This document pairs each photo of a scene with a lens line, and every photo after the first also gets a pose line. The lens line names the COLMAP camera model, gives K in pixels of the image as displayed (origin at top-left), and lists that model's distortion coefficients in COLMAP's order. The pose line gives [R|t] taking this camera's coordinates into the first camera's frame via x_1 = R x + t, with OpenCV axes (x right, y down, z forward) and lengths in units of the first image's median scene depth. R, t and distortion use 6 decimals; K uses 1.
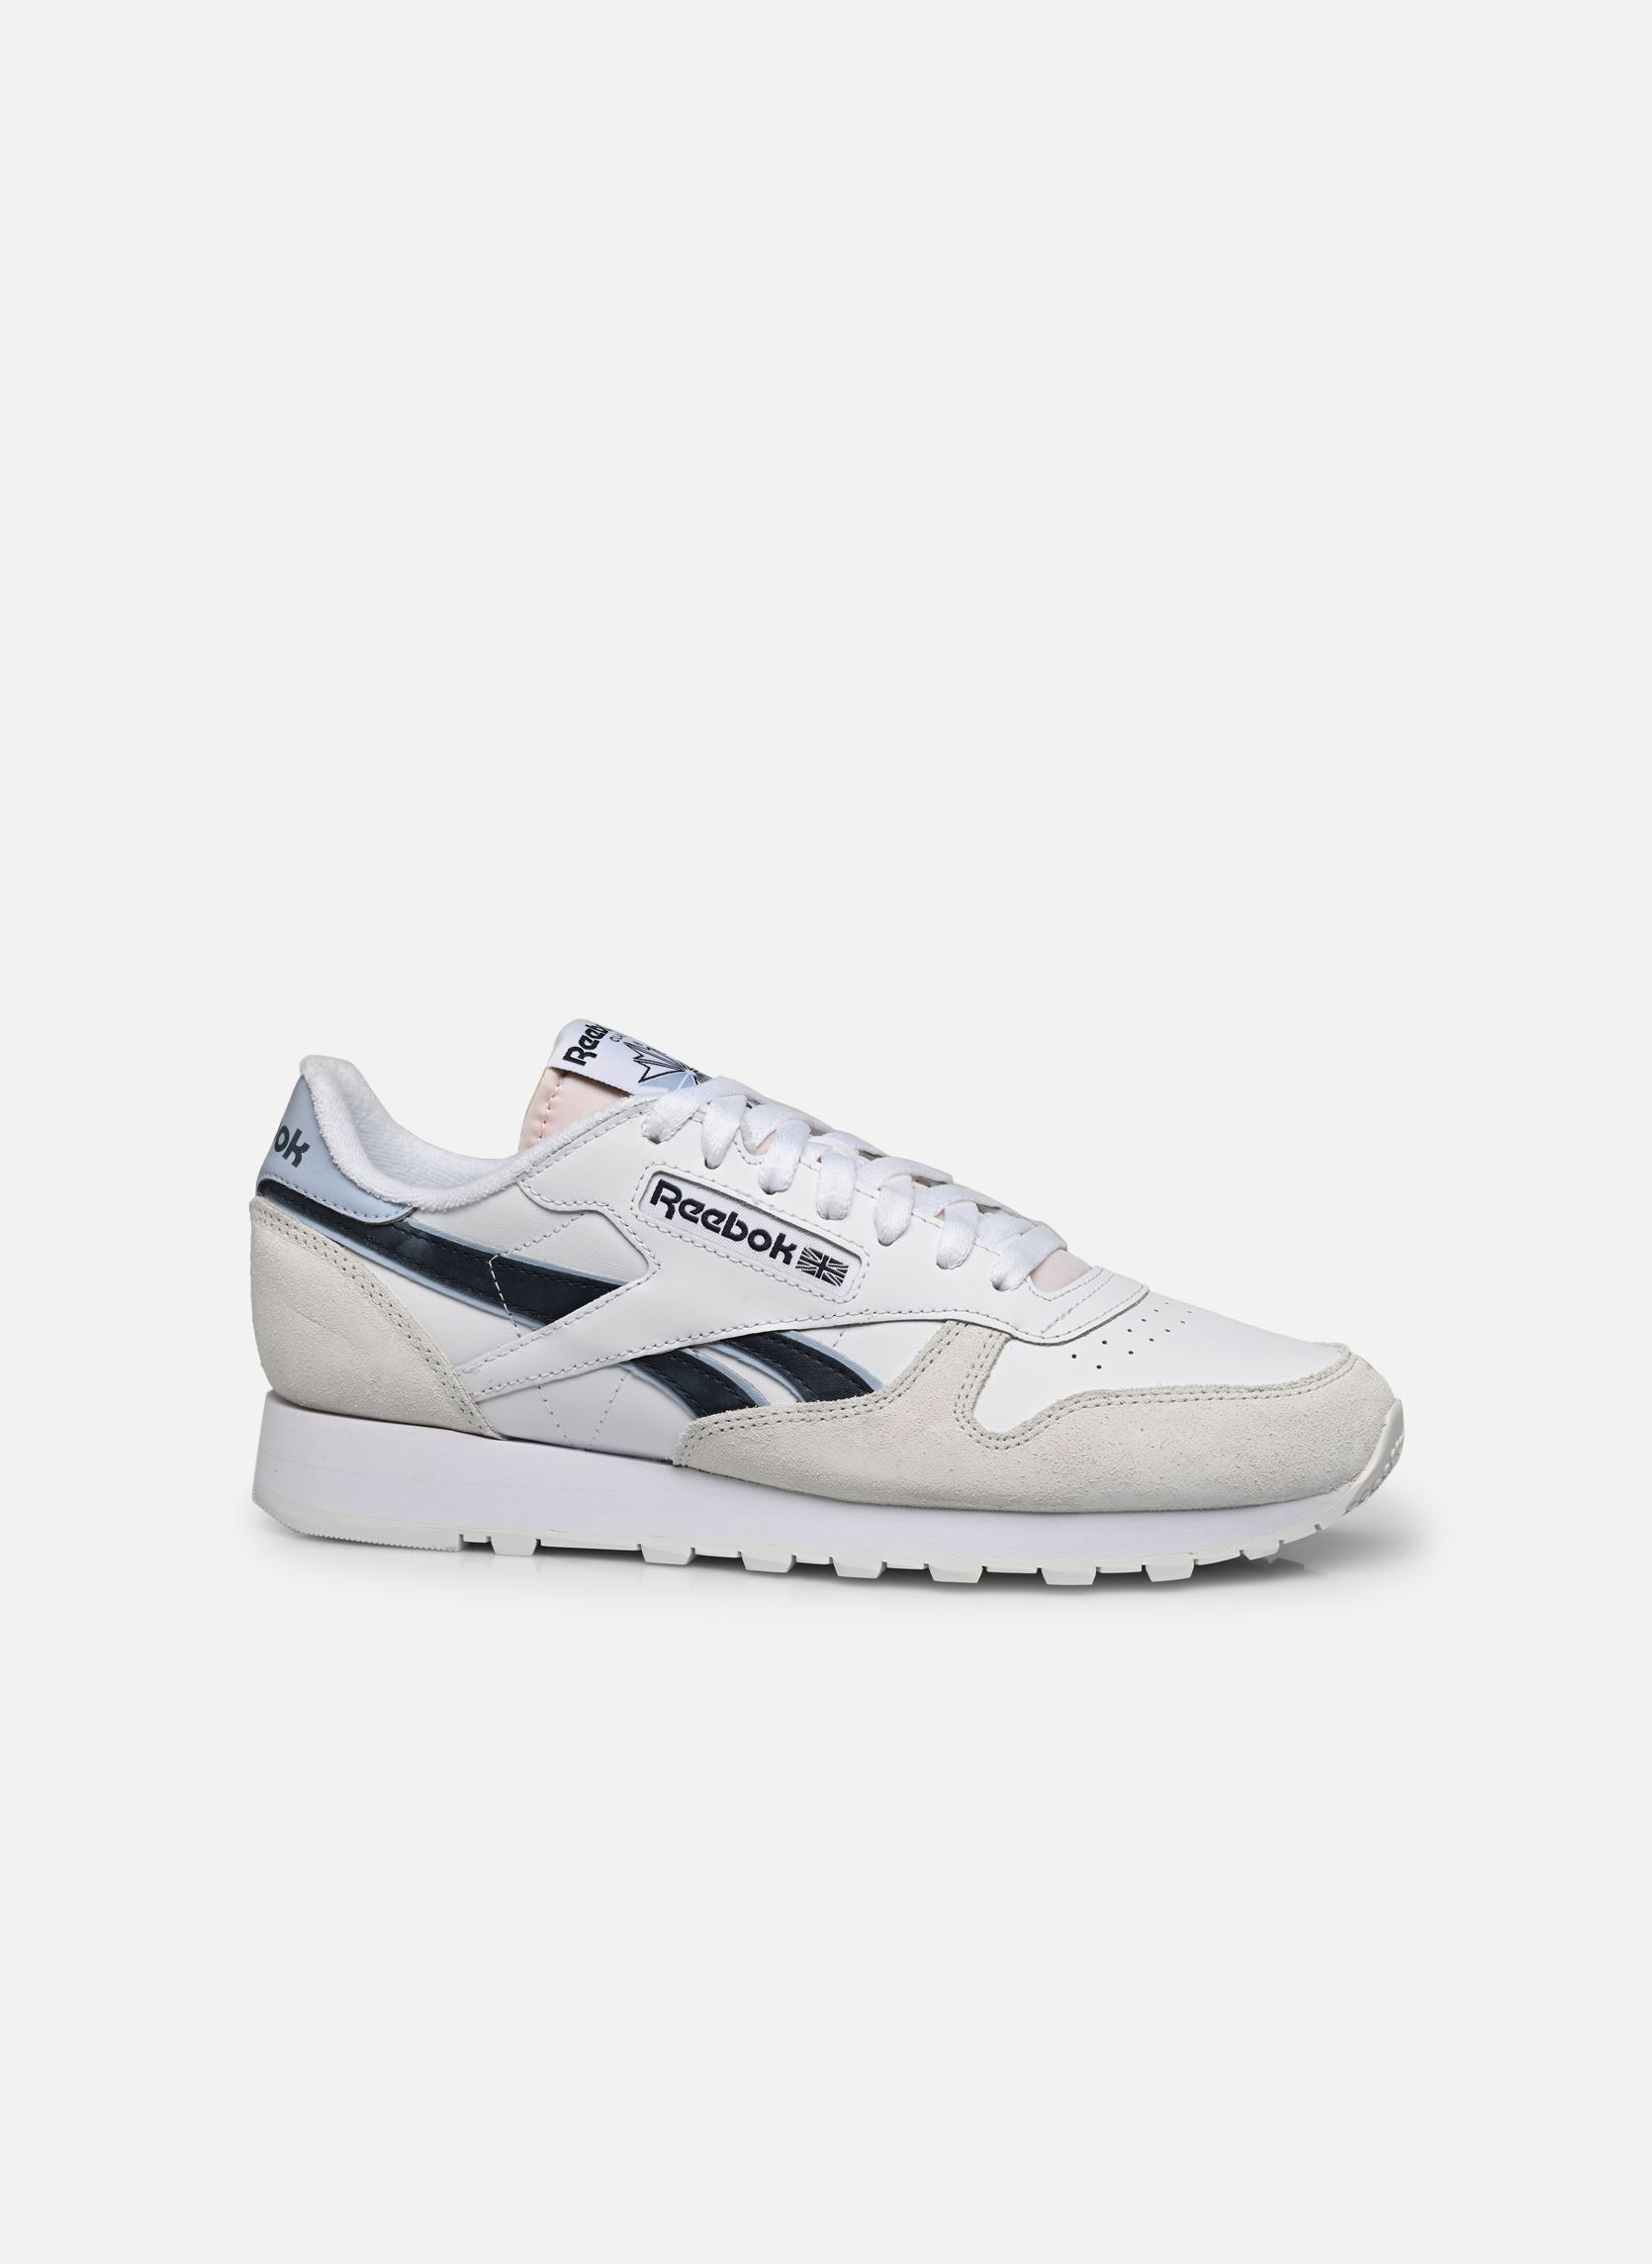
lens RADIAL K [[7307.4, 0, 825.3], [0, 7307.4, 1130.9], [0, 0, 1]] dist [0.614163, 0.000000]
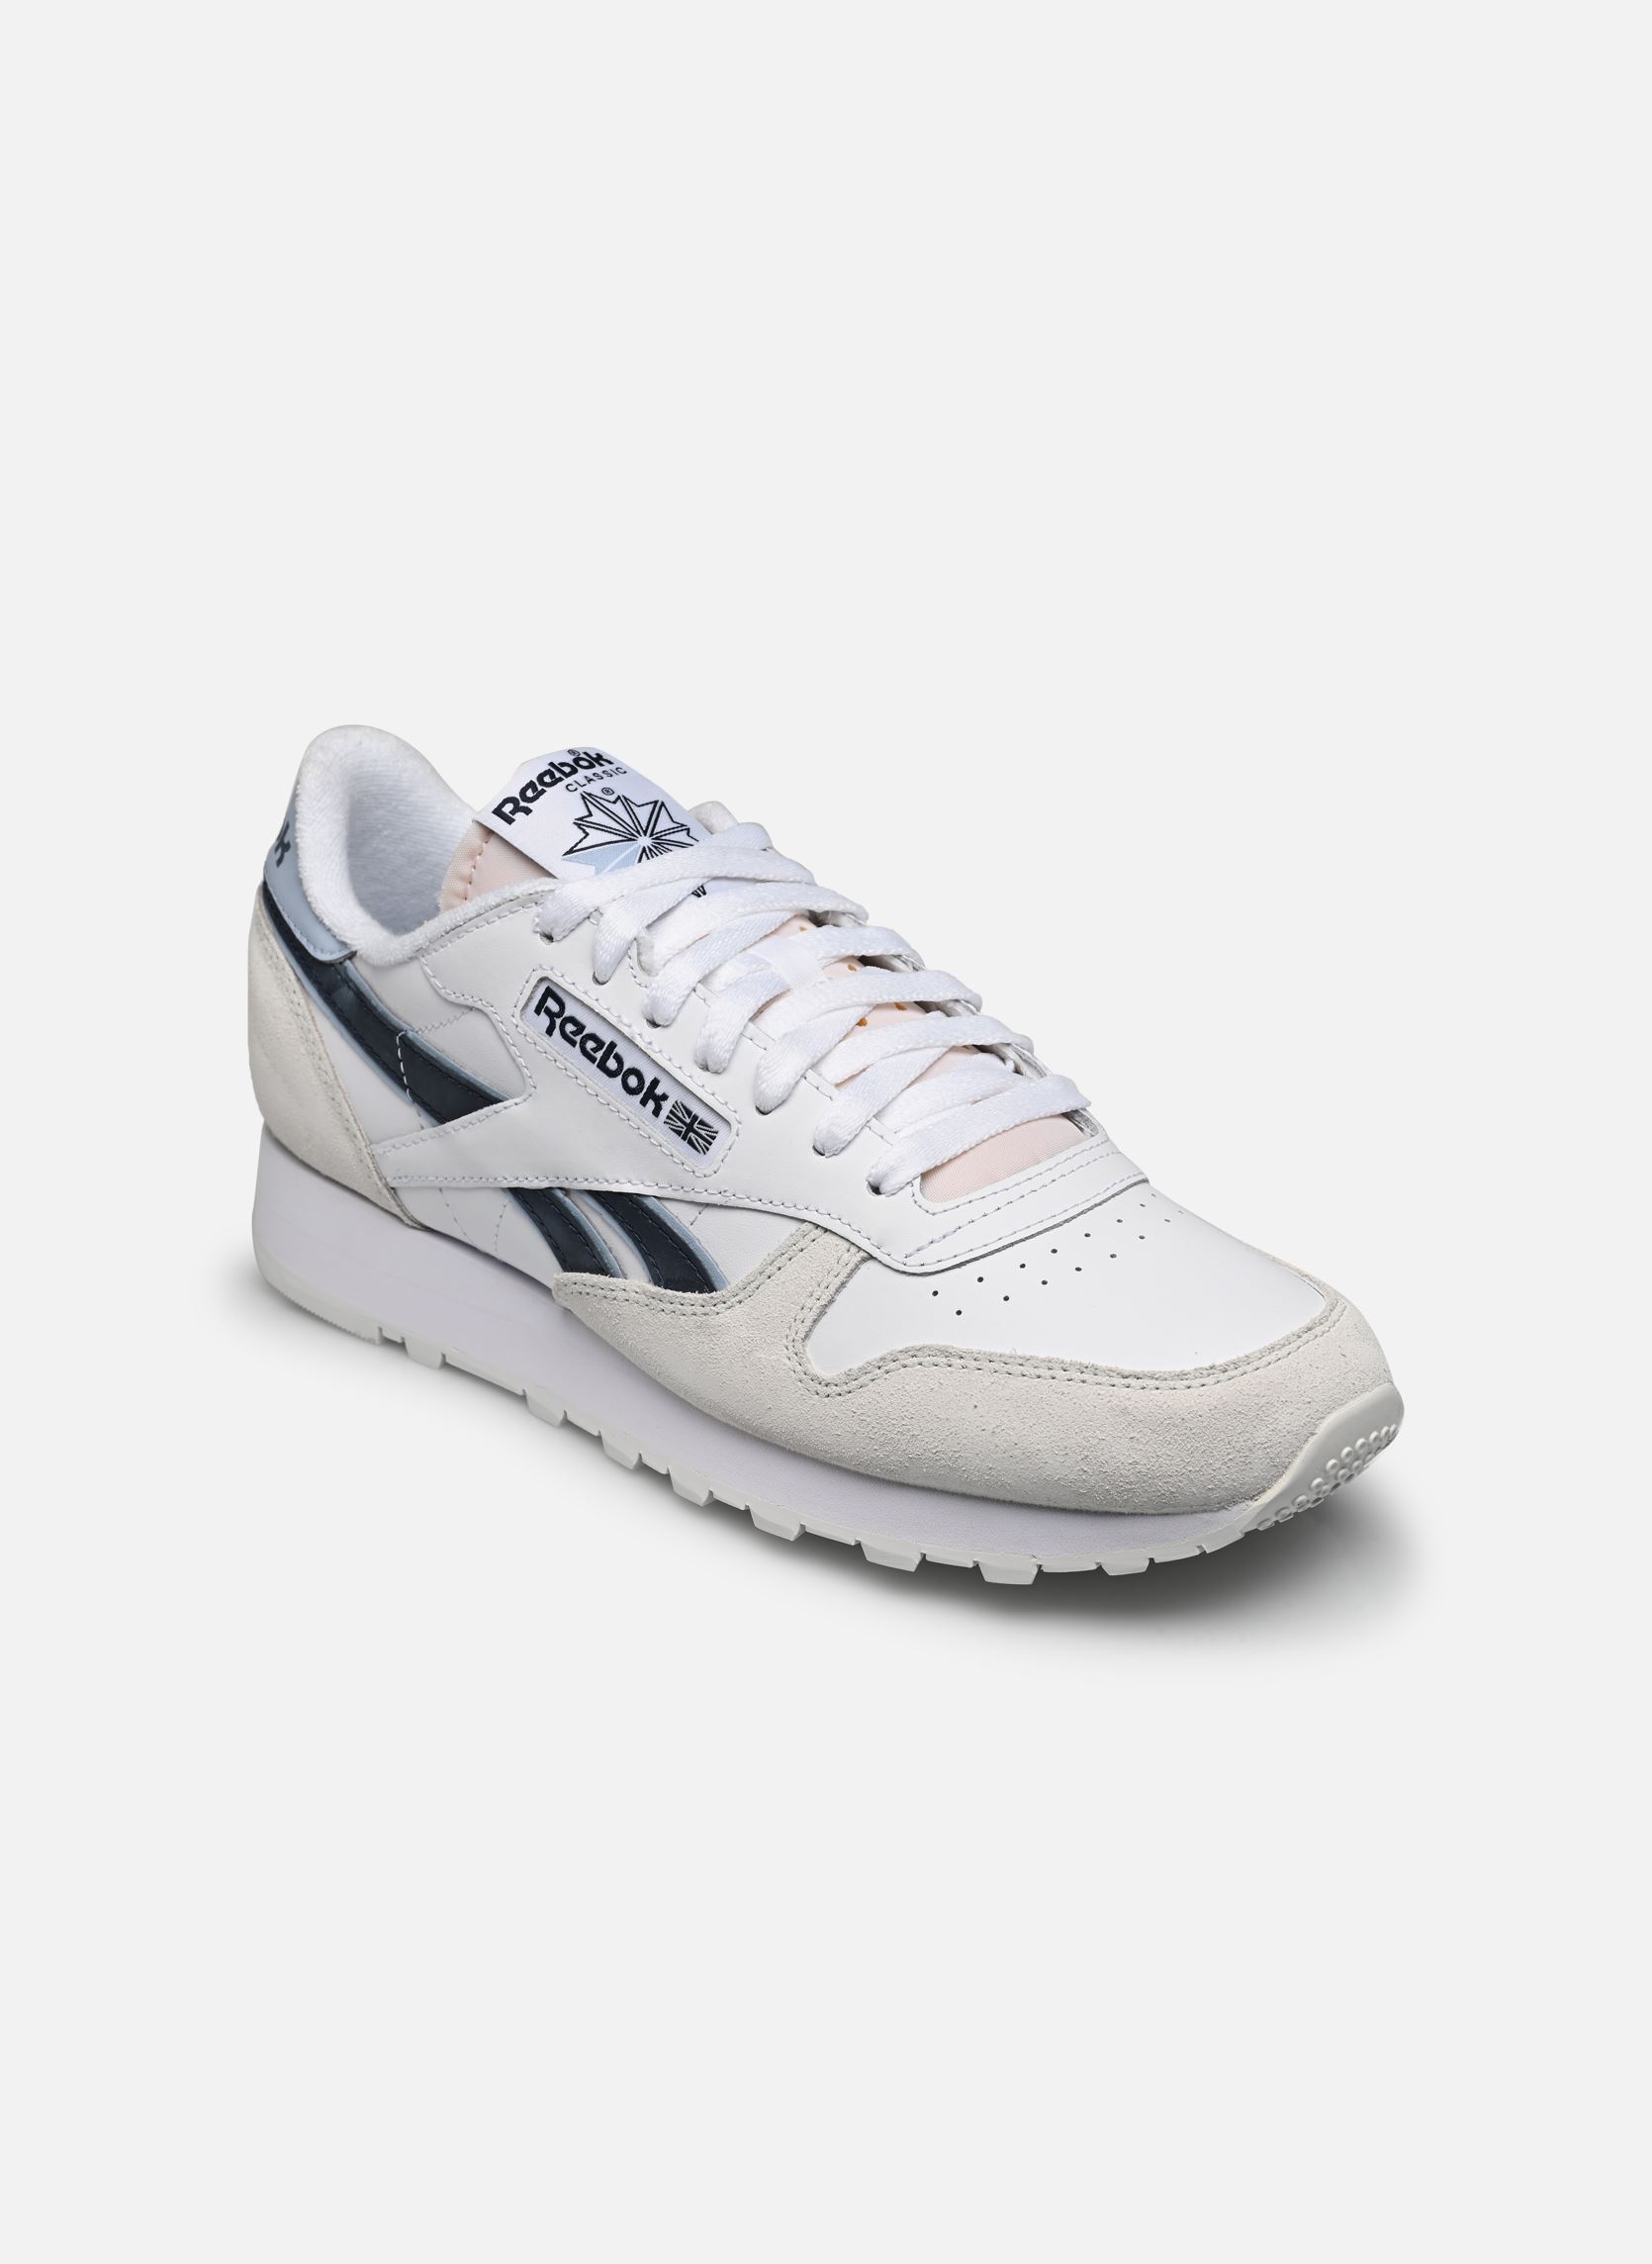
lens RADIAL K [[7307.4, 0, 827.0], [0, 7307.4, 1132.8], [0, 0, 1]] dist [0.614163, 0.000000]
pose [[0.773146, 0.212698, -0.597499, 0.506986], [0.013222, 0.936478, 0.350476, -0.271191], [0.634090, -0.278869, 0.721222, 0.411422]]
